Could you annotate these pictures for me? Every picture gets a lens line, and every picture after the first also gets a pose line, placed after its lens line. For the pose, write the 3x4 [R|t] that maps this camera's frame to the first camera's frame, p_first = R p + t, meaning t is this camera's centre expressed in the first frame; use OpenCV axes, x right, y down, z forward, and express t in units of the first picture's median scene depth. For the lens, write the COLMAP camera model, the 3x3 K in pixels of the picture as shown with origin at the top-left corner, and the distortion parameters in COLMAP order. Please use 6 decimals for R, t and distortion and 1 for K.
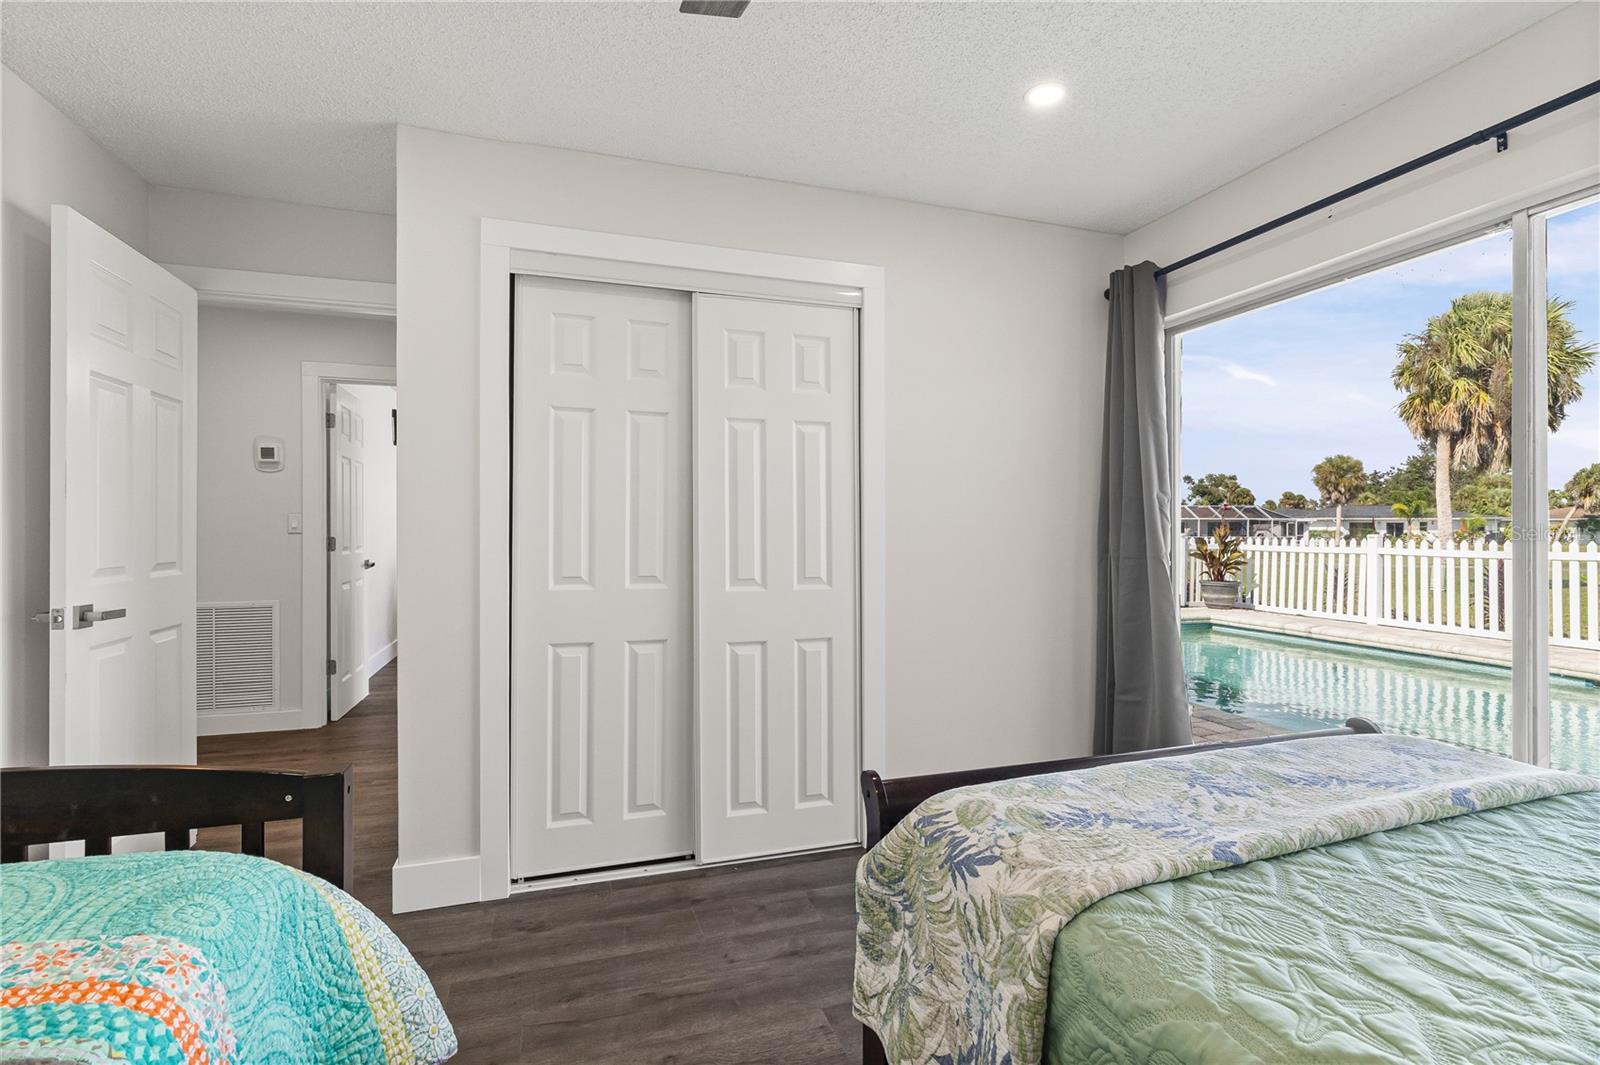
lens RADIAL K [[742.1, 0, 792.3], [0, 742.1, 530.5], [0, 0, 1]] dist [-0.000373, 0.000784]
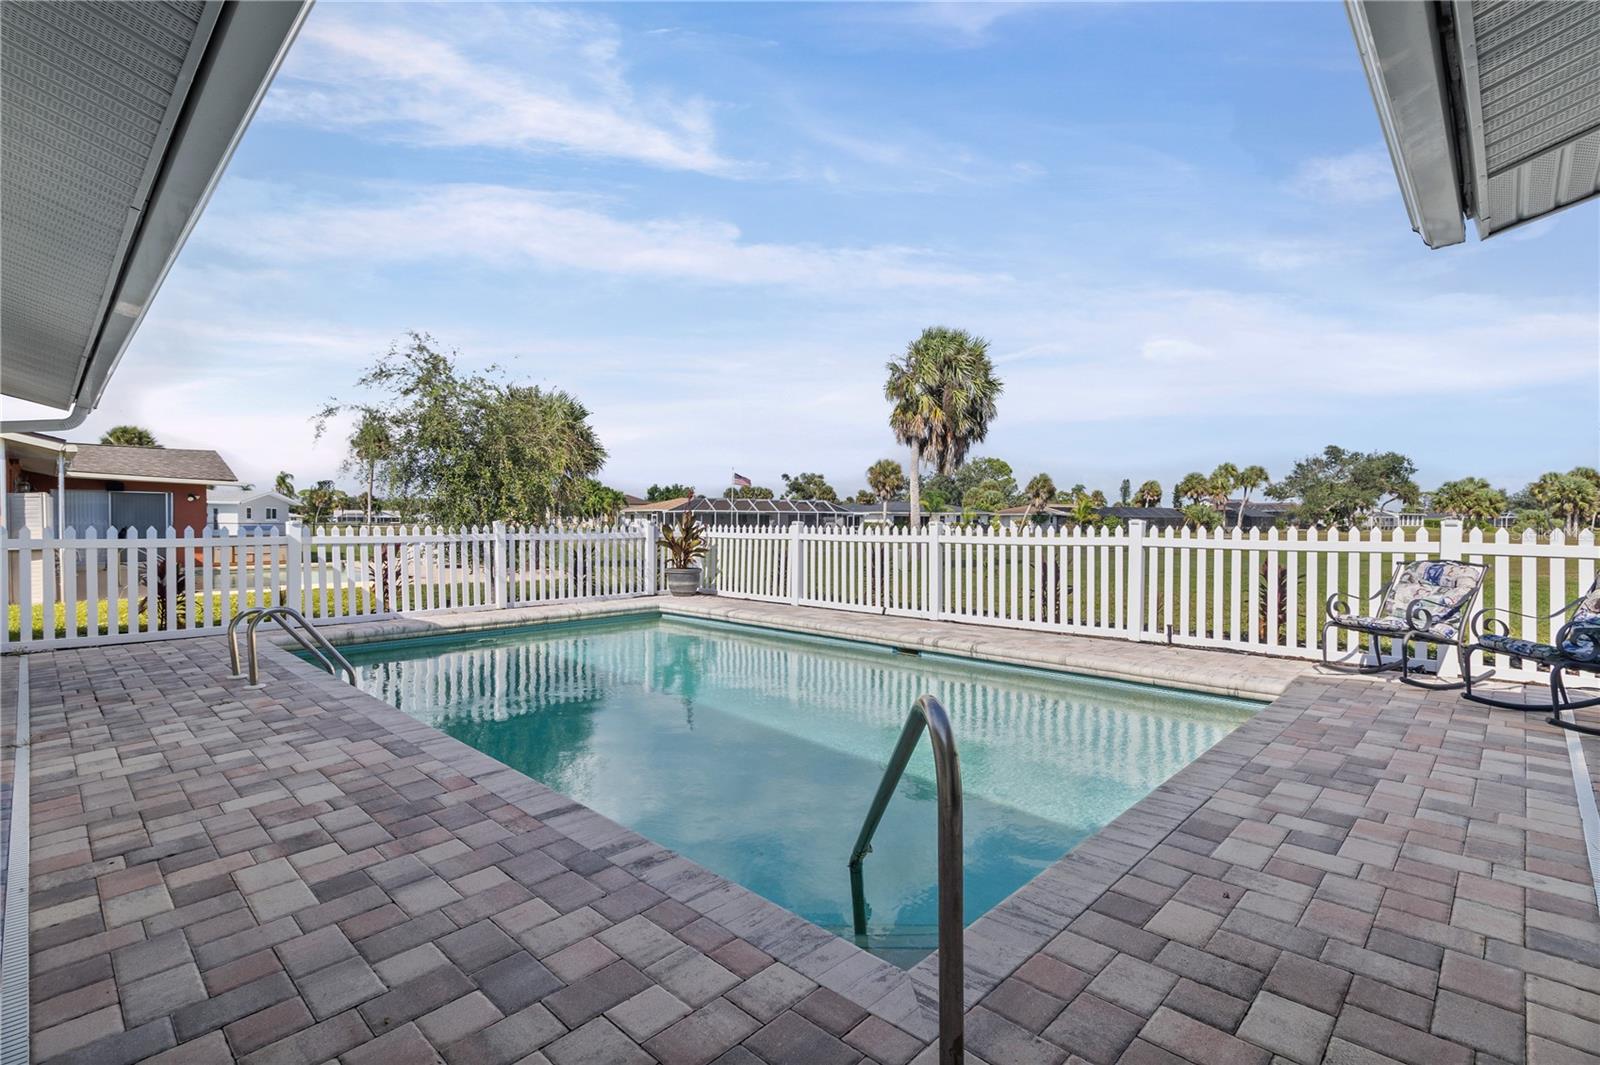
lens RADIAL K [[742.1, 0, 806.3], [0, 742.1, 537.8], [0, 0, 1]] dist [-0.000373, 0.000784]
pose [[0.876094, -0.010163, 0.482033, 0.141099], [0.000582, 0.999799, 0.020023, 0.004052], [-0.482140, -0.017262, 0.875924, 0.026653]]
